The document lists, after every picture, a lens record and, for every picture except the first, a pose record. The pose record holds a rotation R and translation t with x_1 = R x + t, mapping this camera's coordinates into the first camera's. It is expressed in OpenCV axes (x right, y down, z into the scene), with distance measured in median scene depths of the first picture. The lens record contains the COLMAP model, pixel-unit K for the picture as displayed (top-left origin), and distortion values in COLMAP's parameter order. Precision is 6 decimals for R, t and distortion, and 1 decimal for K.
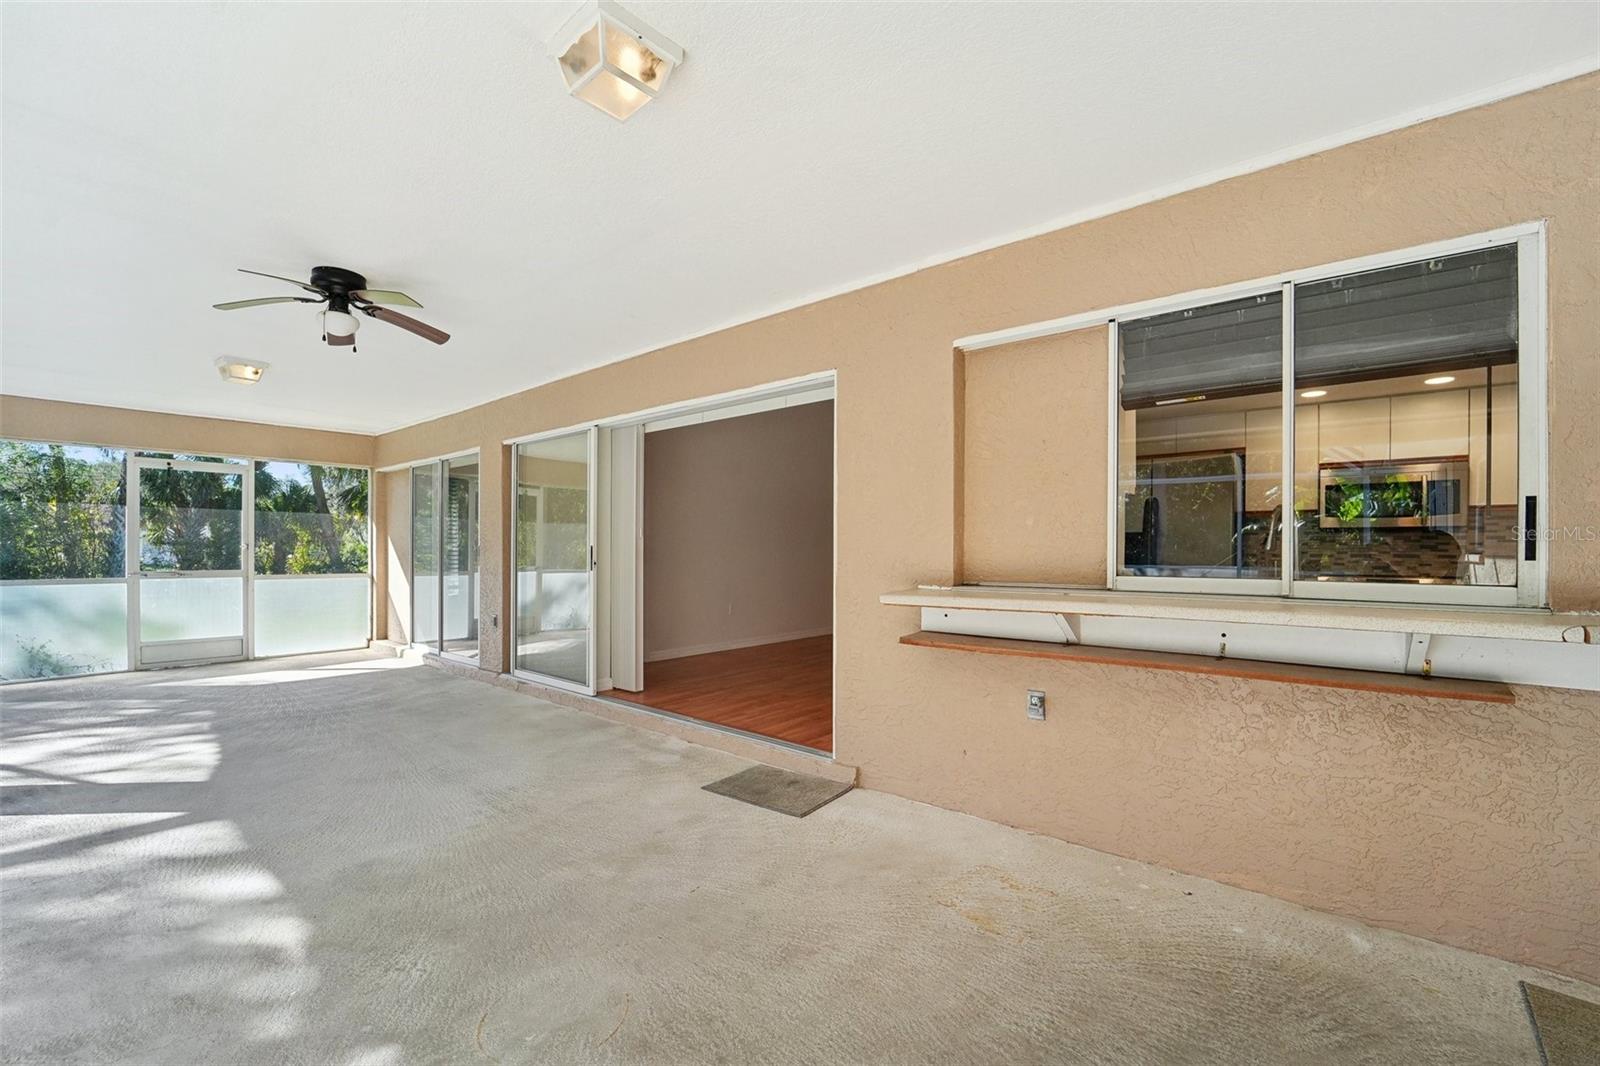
lens RADIAL K [[673.1, 0, 802.0], [0, 673.1, 551.4], [0, 0, 1]] dist [-0.001714, -0.000393]
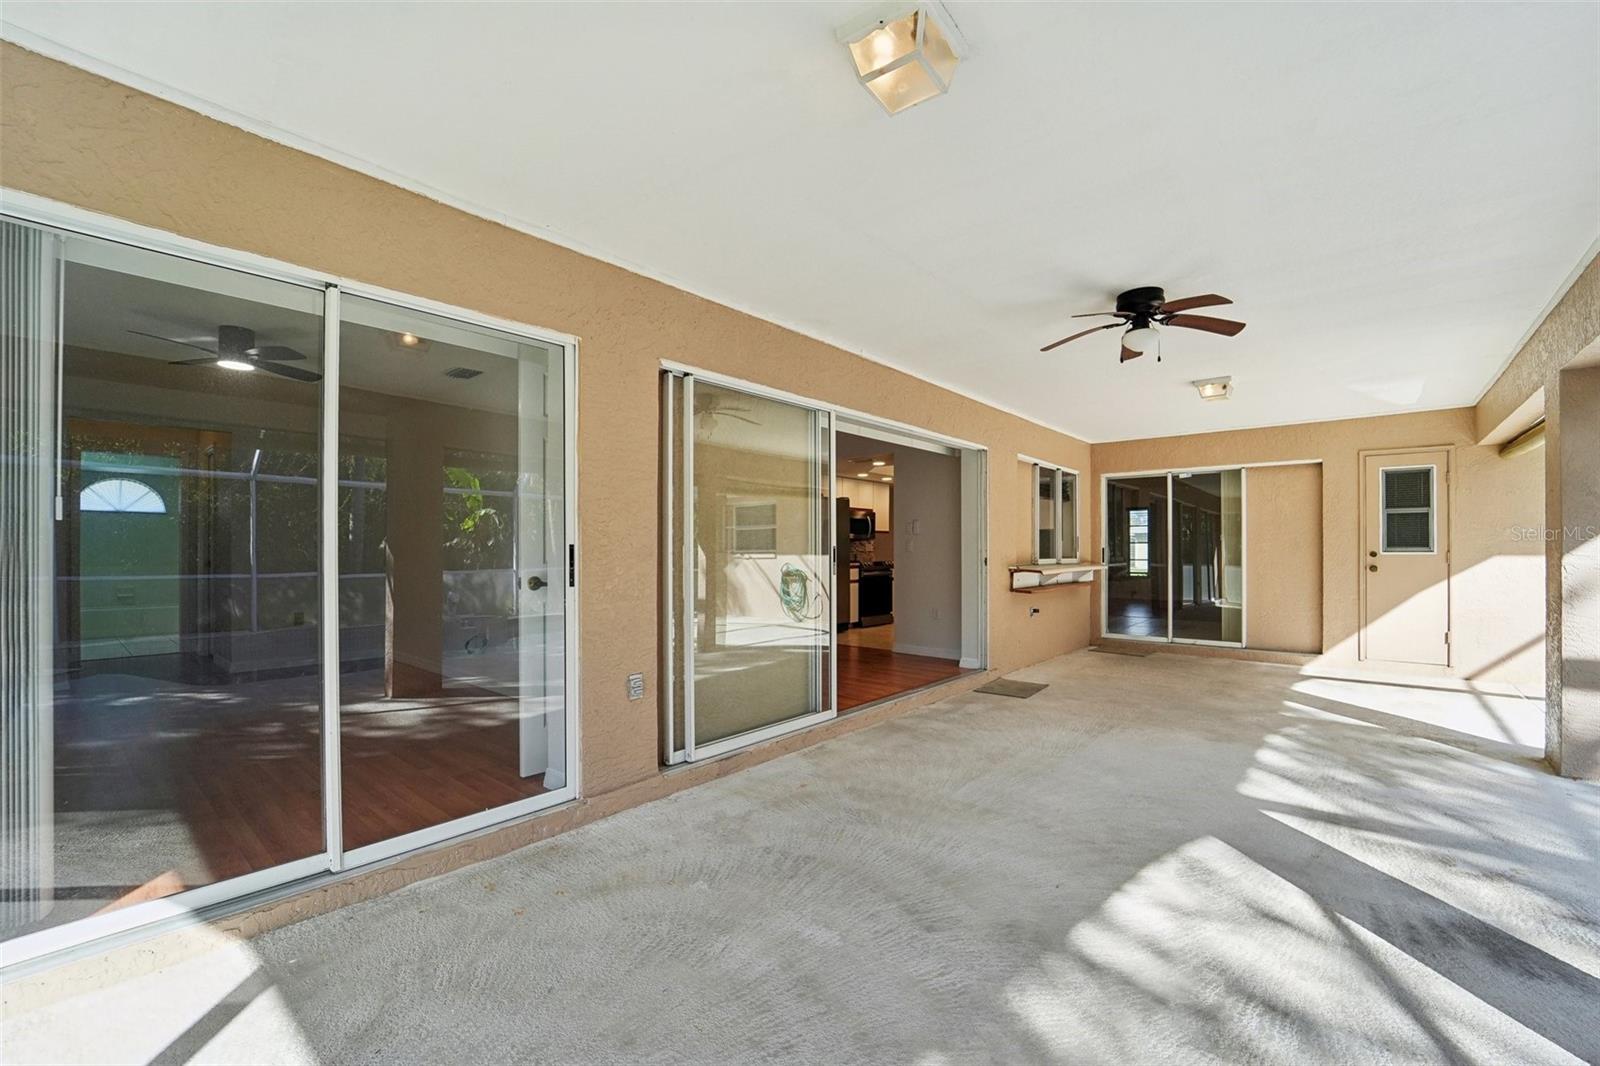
lens RADIAL K [[673.1, 0, 802.0], [0, 673.1, 551.4], [0, 0, 1]] dist [-0.001714, -0.000393]
pose [[-0.019190, -0.008965, 0.999776, -1.623449], [-0.006588, 0.999939, 0.008840, -0.014676], [-0.999794, -0.006417, -0.019248, 1.445903]]
